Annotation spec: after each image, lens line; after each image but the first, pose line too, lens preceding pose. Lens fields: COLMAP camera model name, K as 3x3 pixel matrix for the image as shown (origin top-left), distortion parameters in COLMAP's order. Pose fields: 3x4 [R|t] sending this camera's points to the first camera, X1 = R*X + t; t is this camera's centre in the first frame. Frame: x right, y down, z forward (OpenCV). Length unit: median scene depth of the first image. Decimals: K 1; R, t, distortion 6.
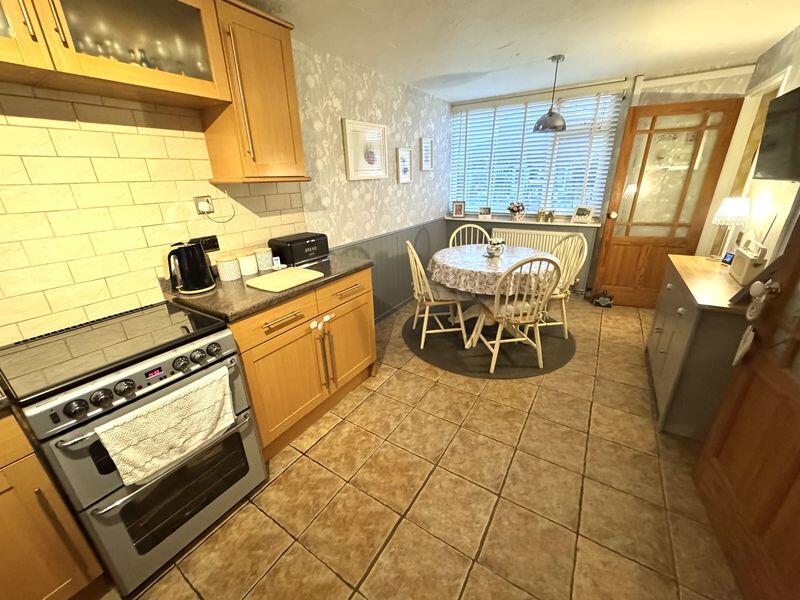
lens RADIAL K [[318.3, 0, 400.0], [0, 318.3, 300.0], [0, 0, 1]] dist [0.000018, -0.000072]
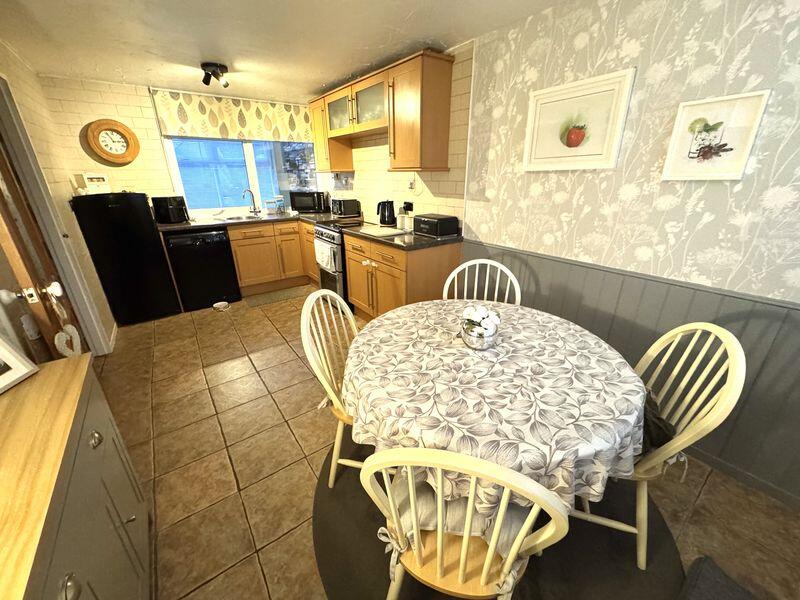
lens RADIAL K [[323.8, 0, 400.0], [0, 323.8, 300.0], [0, 0, 1]] dist [-0.000486, -0.000014]
pose [[-0.365101, 0.371016, -0.853843, 0.826137], [-0.317214, 0.812695, 0.488776, -0.448245], [0.875258, 0.449304, -0.179024, 1.107821]]
